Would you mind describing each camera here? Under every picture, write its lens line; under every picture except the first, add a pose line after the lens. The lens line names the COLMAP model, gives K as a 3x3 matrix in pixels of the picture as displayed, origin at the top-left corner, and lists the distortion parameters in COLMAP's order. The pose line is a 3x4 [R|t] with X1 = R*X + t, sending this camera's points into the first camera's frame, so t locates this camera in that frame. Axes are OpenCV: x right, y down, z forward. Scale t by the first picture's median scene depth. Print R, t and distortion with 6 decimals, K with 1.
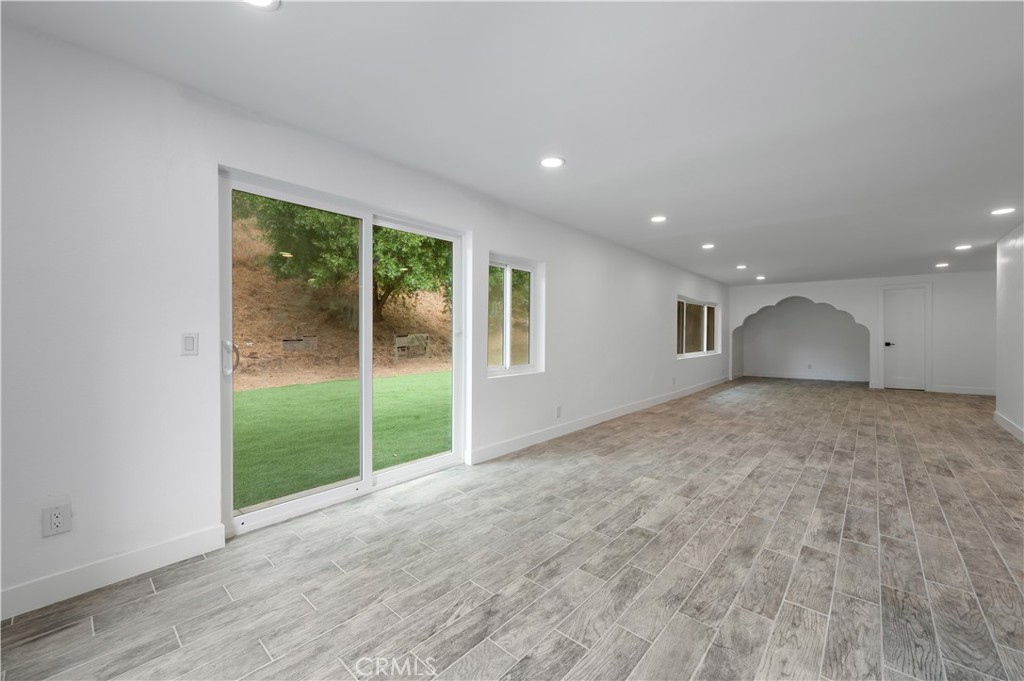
lens RADIAL K [[404.0, 0, 507.5], [0, 404.0, 344.8], [0, 0, 1]] dist [-0.002367, 0.000398]
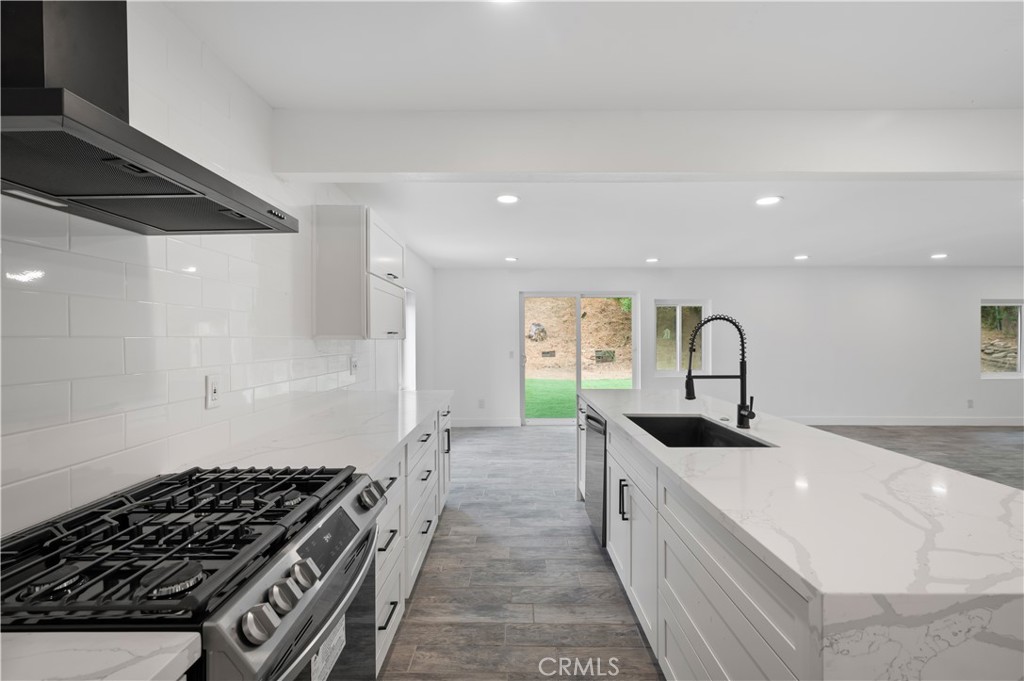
lens RADIAL K [[470.7, 0, 514.1], [0, 470.7, 341.3], [0, 0, 1]] dist [-0.001586, -0.000046]
pose [[0.660568, 0.000013, -0.750766, 0.664491], [-0.009273, 0.999924, -0.008141, -0.025633], [0.750709, 0.012339, 0.660518, -0.463815]]
